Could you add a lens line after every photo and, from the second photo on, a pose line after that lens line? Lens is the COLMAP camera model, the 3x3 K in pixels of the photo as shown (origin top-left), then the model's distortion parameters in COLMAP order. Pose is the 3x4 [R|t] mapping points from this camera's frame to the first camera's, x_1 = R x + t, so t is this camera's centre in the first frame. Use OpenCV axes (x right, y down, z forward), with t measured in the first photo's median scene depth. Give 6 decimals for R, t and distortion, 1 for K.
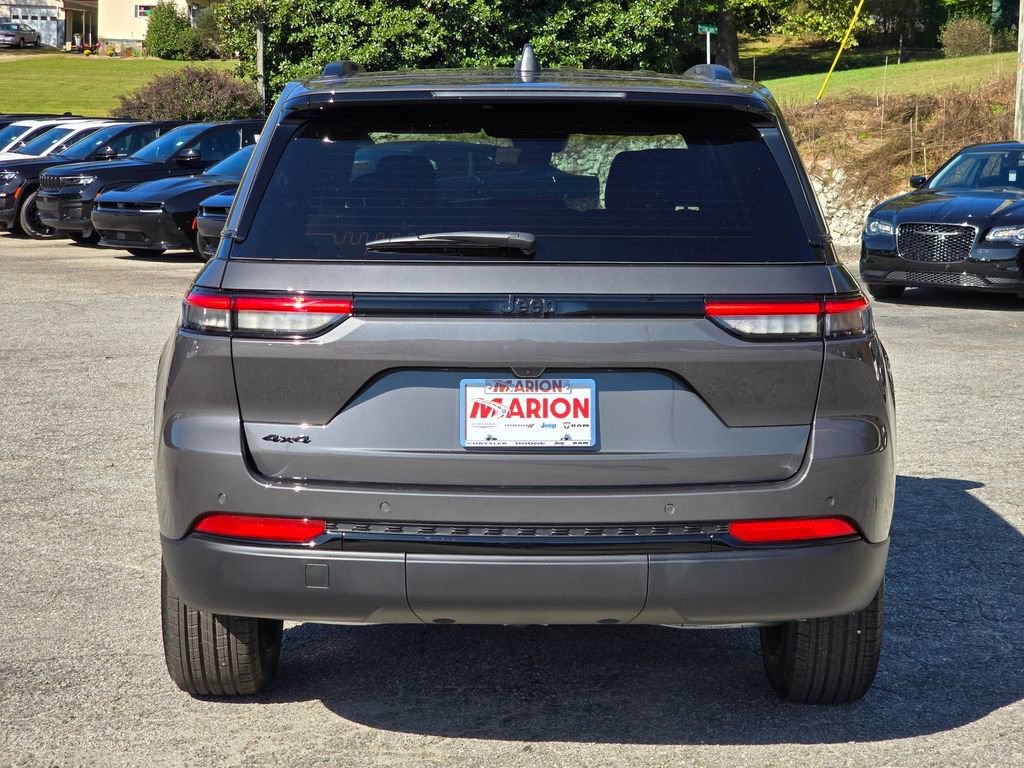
lens RADIAL K [[1956.5, 0, 542.4], [0, 1956.5, 381.3], [0, 0, 1]] dist [-0.032582, 1.000011]
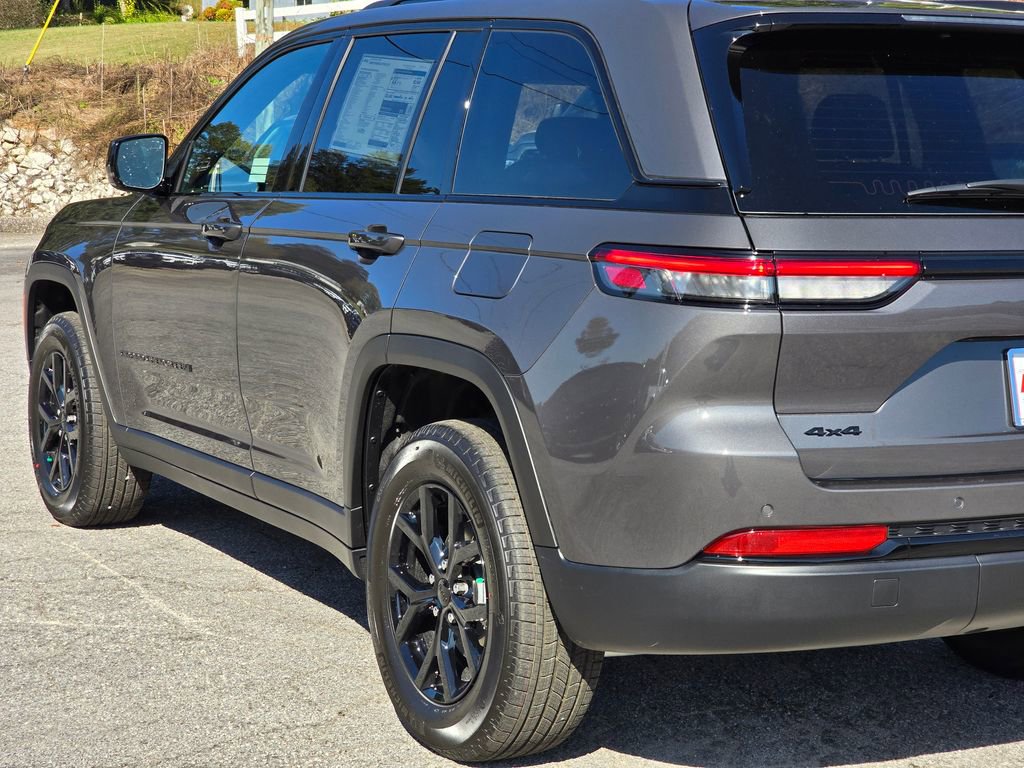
lens RADIAL K [[1957.0, 0, 548.3], [0, 1957.0, 383.7], [0, 0, 1]] dist [0.255947, -1.509259]
pose [[0.881343, -0.053265, 0.469465, -0.090594], [0.047818, 0.998579, 0.023526, -0.002299], [-0.470051, 0.001715, 0.882637, 0.046644]]
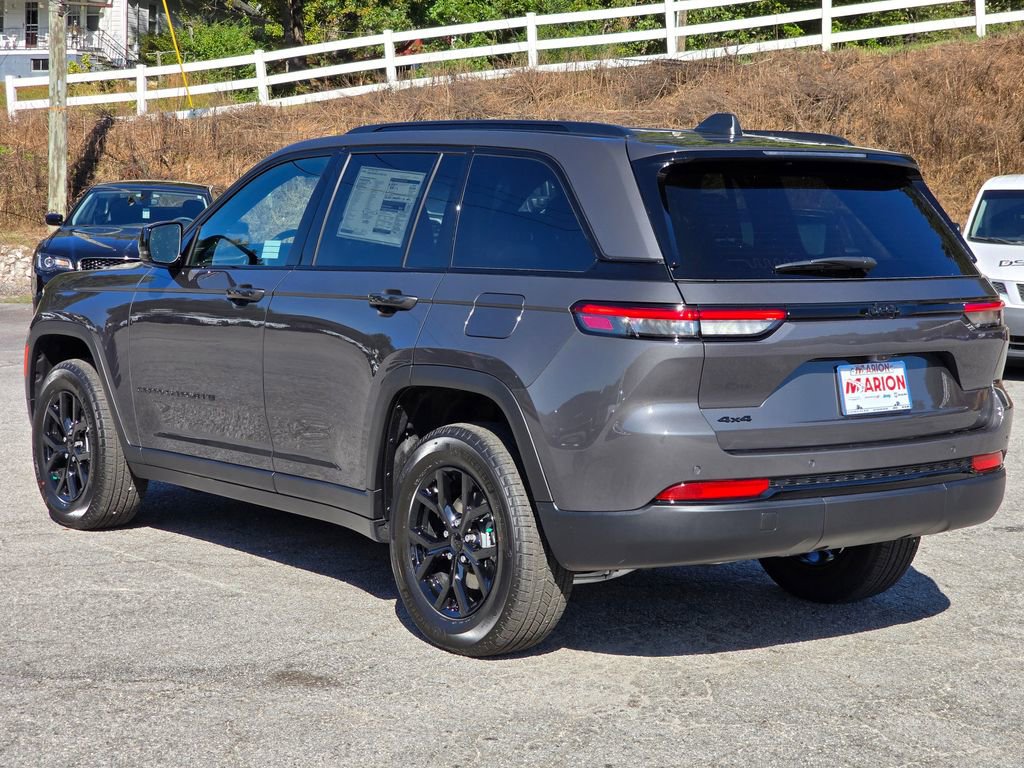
lens RADIAL K [[1956.5, 0, 542.4], [0, 1956.5, 381.3], [0, 0, 1]] dist [-0.032582, 1.000011]
pose [[0.809004, -0.054312, 0.585288, -0.143082], [0.065115, 0.997874, 0.002593, -0.001011], [-0.584185, 0.036013, 0.810821, 0.003600]]
